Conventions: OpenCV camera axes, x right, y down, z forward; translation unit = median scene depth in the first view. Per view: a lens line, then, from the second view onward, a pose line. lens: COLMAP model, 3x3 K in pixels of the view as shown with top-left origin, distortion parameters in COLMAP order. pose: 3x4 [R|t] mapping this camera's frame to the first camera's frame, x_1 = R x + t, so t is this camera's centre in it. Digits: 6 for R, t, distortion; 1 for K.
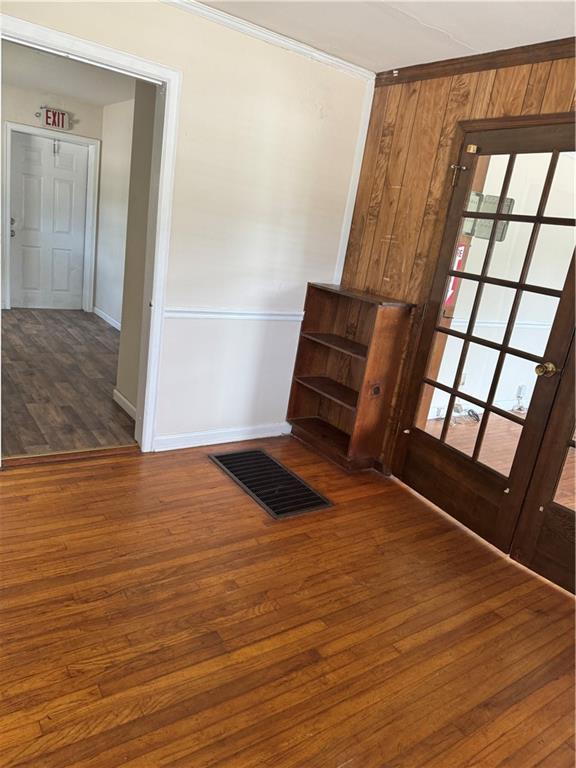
lens RADIAL K [[544.9, 0, 278.4], [0, 544.9, 381.6], [0, 0, 1]] dist [0.085800, -0.109461]
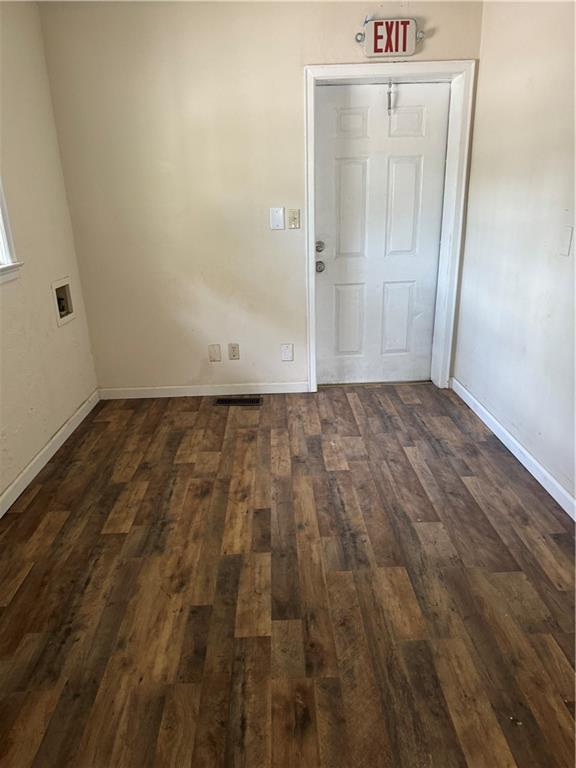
lens RADIAL K [[544.9, 0, 278.4], [0, 544.9, 381.6], [0, 0, 1]] dist [0.085800, -0.109461]
pose [[0.828922, 0.019354, -0.559029, -0.190746], [-0.004429, 0.999597, 0.028039, -0.163780], [0.559346, -0.020766, 0.828674, 0.496263]]
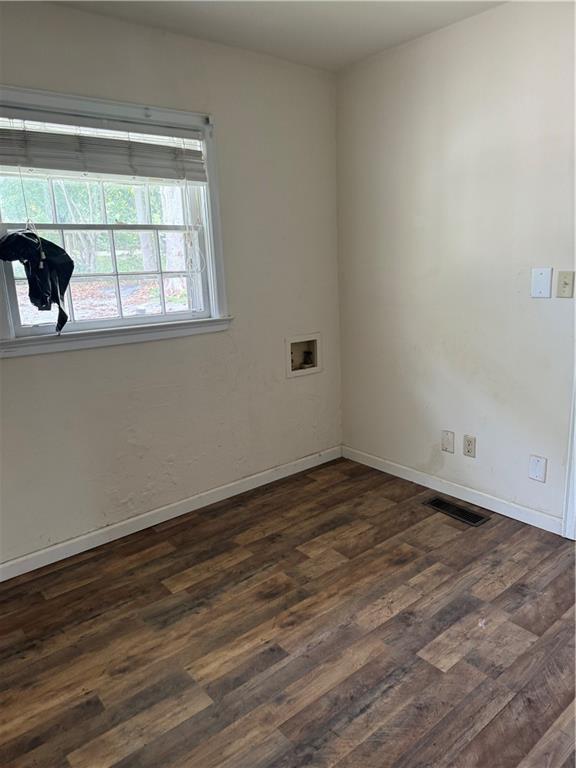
lens RADIAL K [[535.2, 0, 285.9], [0, 535.2, 402.7], [0, 0, 1]] dist [0.061262, -0.091614]
pose [[0.075858, 0.129936, -0.988616, -0.137856], [-0.213544, 0.970586, 0.111181, -0.225446], [0.973984, 0.202679, 0.101374, 0.728552]]
